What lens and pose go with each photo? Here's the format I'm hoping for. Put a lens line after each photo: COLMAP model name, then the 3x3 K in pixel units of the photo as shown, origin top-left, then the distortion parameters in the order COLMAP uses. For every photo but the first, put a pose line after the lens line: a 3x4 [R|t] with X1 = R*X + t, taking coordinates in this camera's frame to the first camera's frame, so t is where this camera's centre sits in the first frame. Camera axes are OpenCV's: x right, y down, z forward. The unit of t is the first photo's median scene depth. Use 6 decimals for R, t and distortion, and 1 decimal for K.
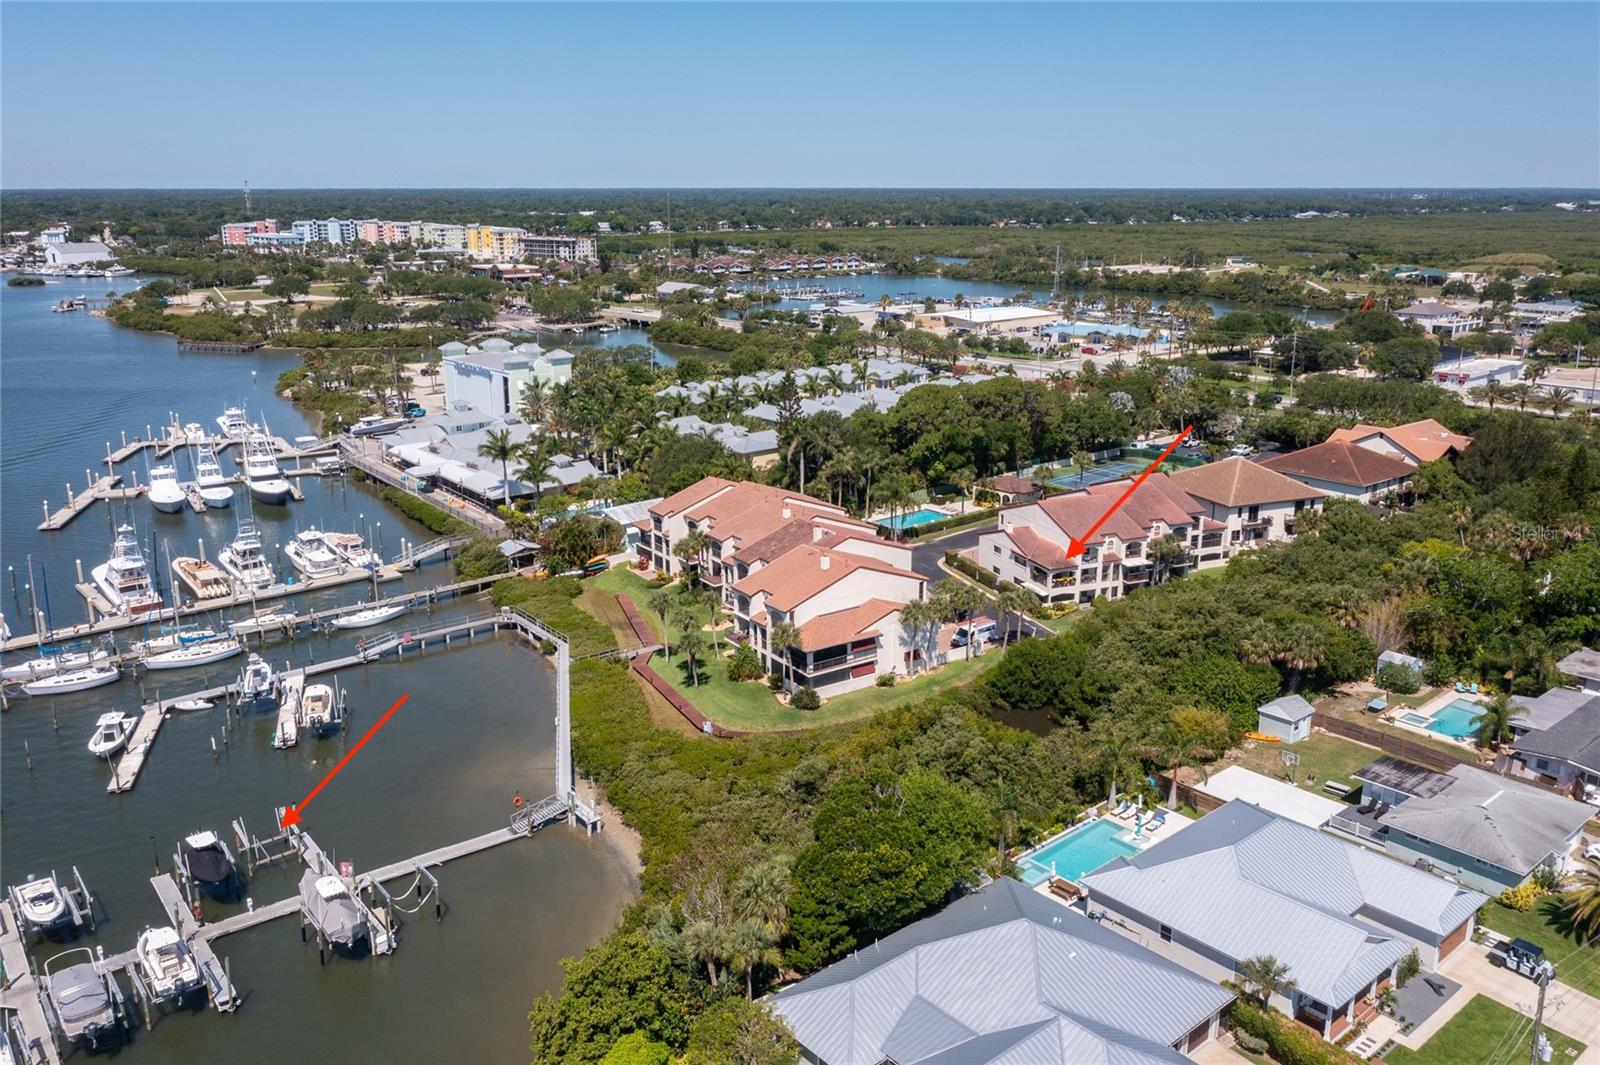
lens RADIAL K [[1253.5, 0, 792.5], [0, 1253.5, 532.2], [0, 0, 1]] dist [-0.019936, 0.041869]
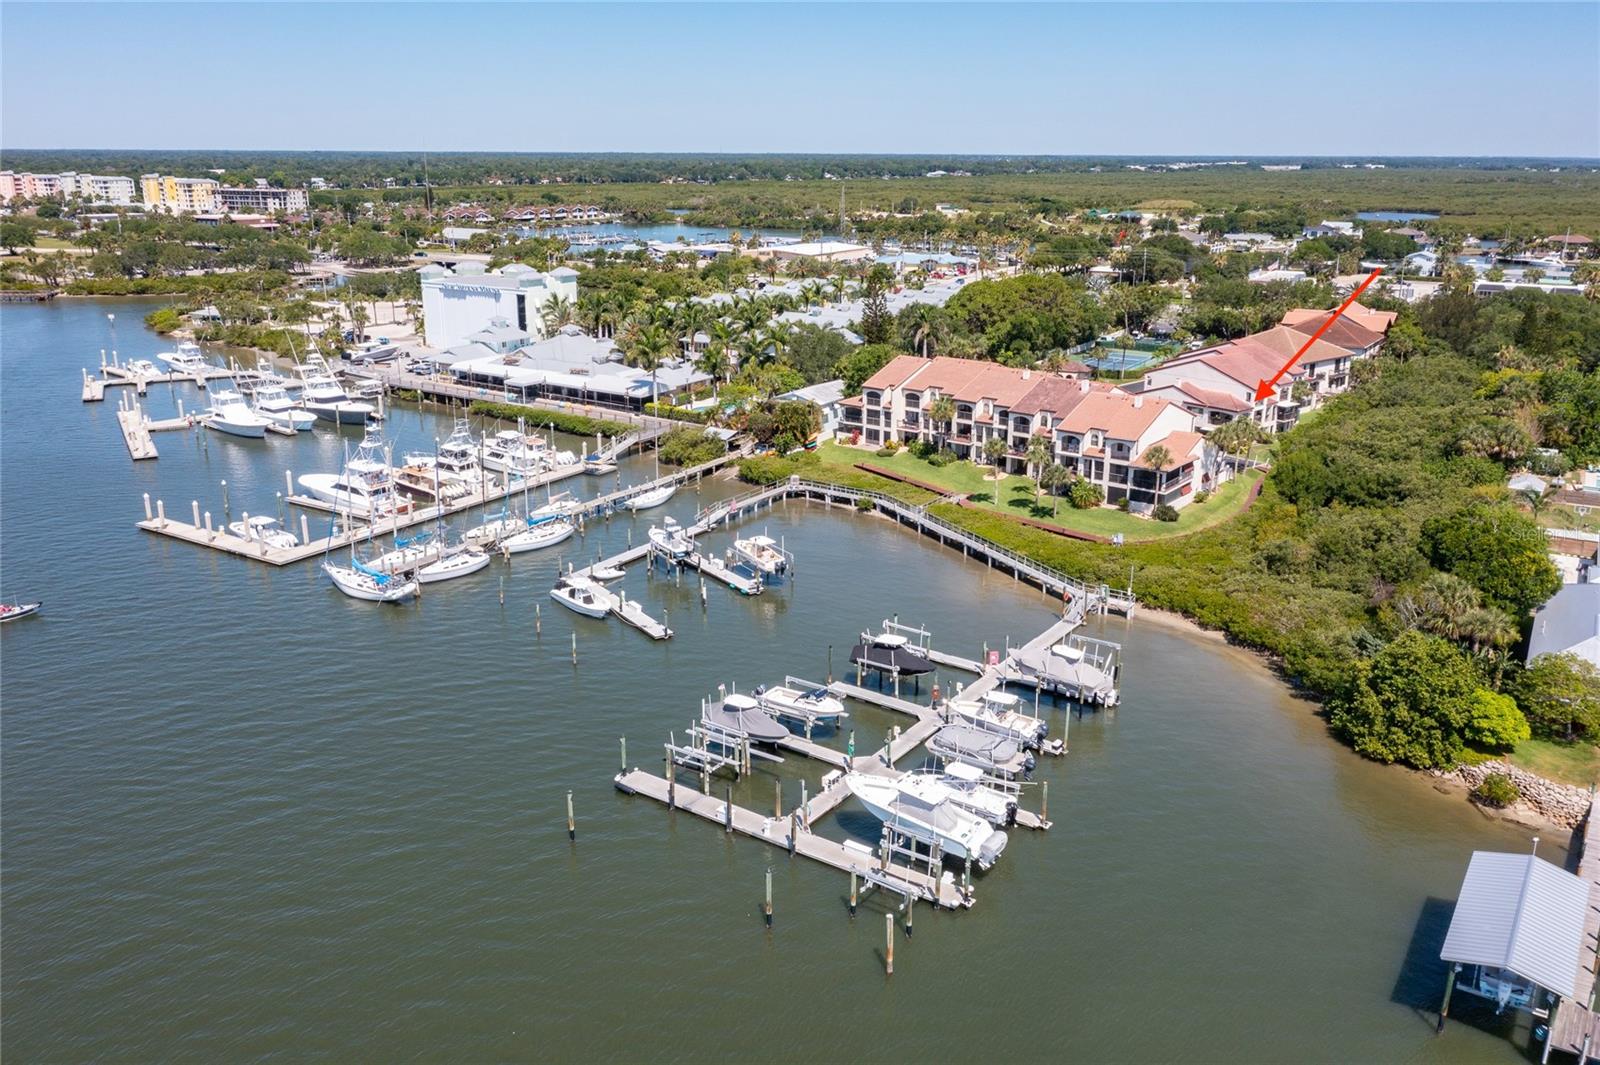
lens RADIAL K [[1245.0, 0, 800.0], [0, 1245.0, 532.5], [0, 0, 1]] dist [-0.020621, 0.051285]
pose [[0.954837, -0.082203, 0.285532, -0.451889], [0.074014, 0.996480, 0.039373, 0.057067], [-0.287763, -0.016461, 0.957560, 0.000238]]
